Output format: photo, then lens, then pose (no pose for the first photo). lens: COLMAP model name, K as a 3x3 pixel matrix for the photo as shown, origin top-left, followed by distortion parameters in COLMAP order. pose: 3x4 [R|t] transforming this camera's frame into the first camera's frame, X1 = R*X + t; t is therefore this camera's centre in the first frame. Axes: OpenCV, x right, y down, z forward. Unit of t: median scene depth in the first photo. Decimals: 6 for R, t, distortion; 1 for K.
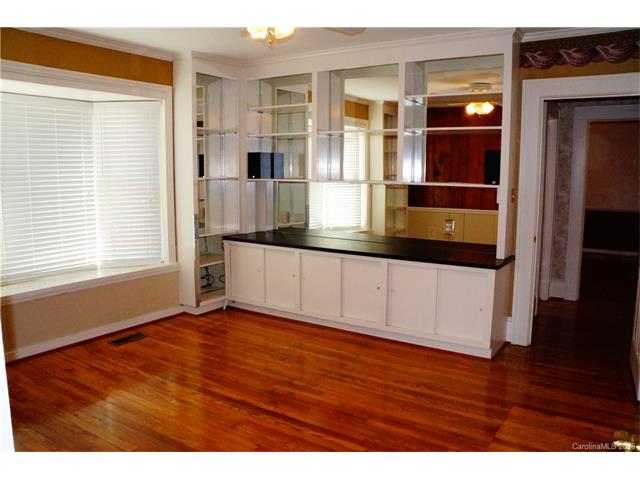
lens RADIAL K [[513.8, 0, 323.7], [0, 513.8, 232.4], [0, 0, 1]] dist [-0.174720, 0.140809]
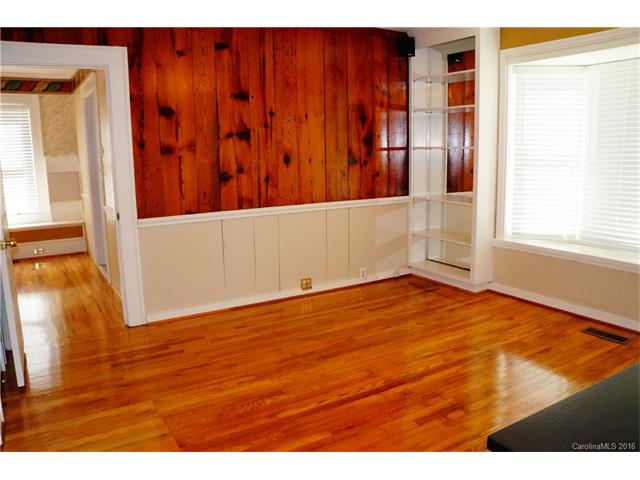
lens RADIAL K [[513.8, 0, 323.7], [0, 513.8, 232.4], [0, 0, 1]] dist [-0.174720, 0.140809]
pose [[-0.428025, 0.154093, -0.890533, 0.669267], [-0.091131, 0.972977, 0.212159, -0.116852], [0.899160, 0.171965, -0.402416, 1.064566]]
